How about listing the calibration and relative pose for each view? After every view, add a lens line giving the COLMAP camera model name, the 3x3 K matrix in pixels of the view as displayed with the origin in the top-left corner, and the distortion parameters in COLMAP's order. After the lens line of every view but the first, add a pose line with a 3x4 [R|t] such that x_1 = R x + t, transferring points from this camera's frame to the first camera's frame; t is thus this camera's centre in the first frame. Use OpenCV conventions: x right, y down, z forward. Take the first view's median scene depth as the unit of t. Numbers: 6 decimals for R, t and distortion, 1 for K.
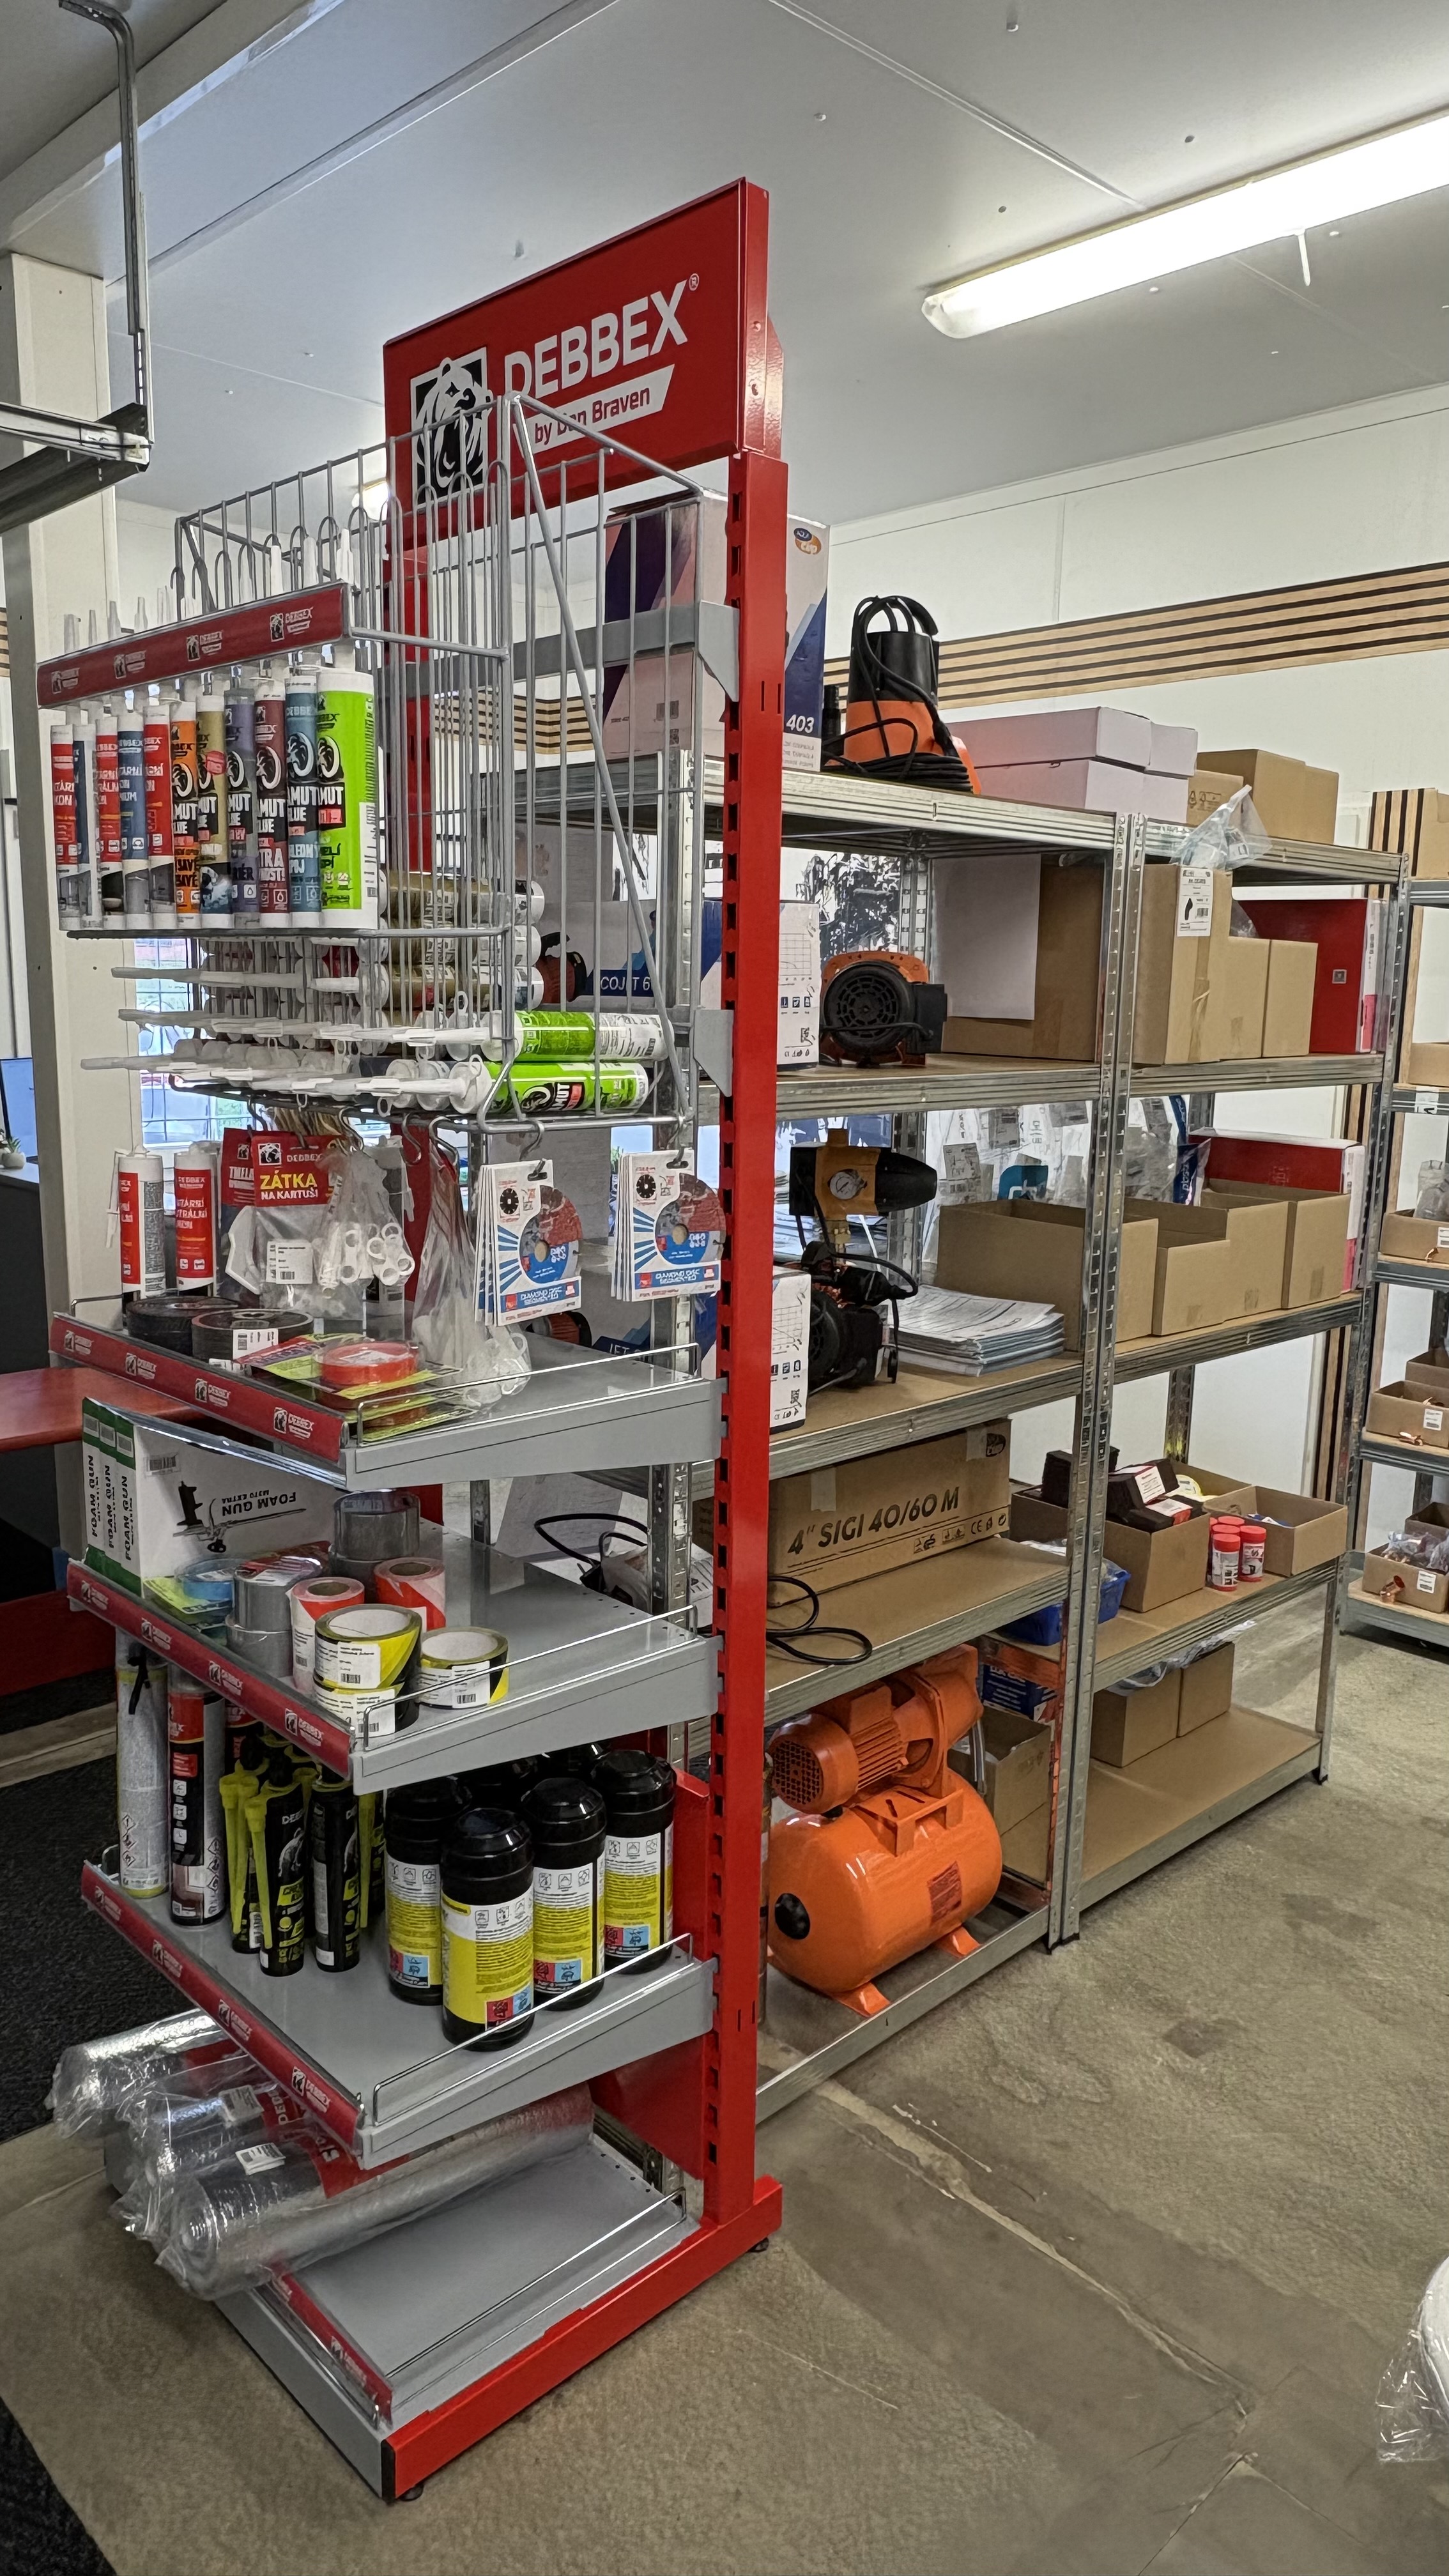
lens RADIAL K [[1695.1, 0, 724.5], [0, 1695.1, 1288.0], [0, 0, 1]] dist [-0.003738, -0.001584]
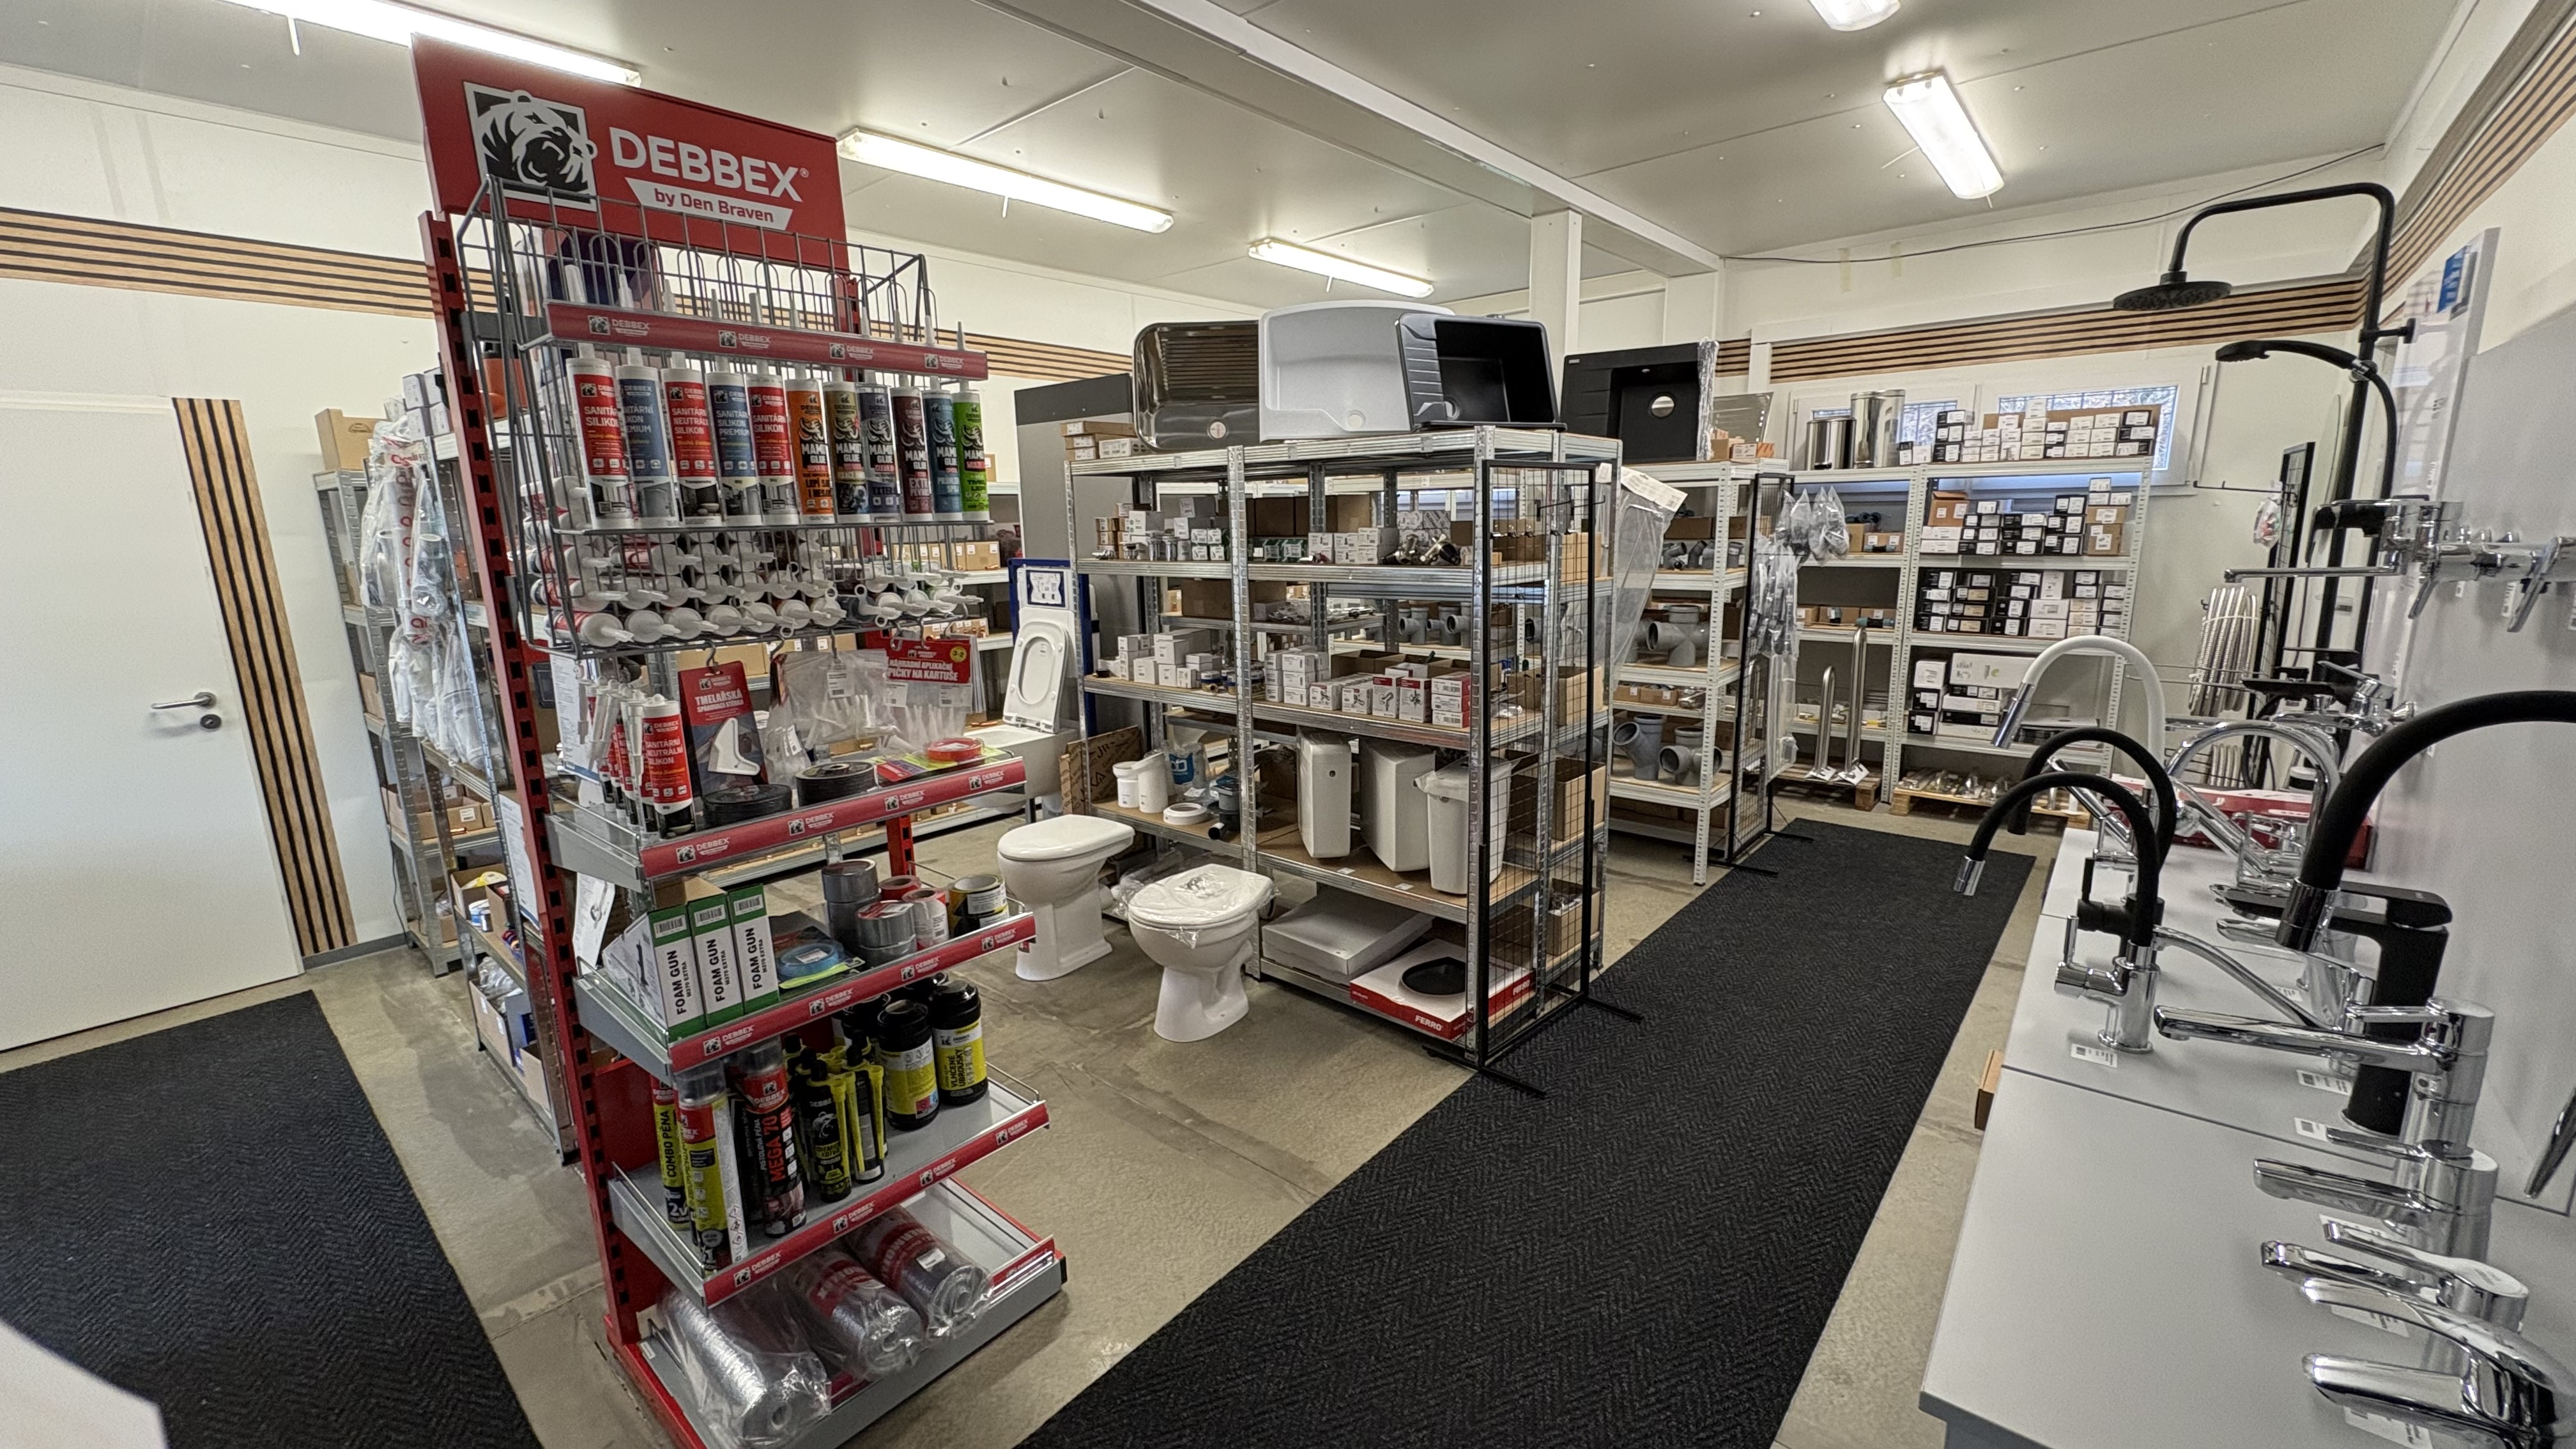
lens RADIAL K [[1025.9, 0, 1288.0], [0, 1025.9, 724.5], [0, 0, 1]] dist [-0.001742, -0.000174]
pose [[-0.088511, -0.217843, 0.971962, -1.235990], [0.202784, 0.951416, 0.231705, -0.156610], [-0.975215, 0.217606, -0.040036, 0.618858]]
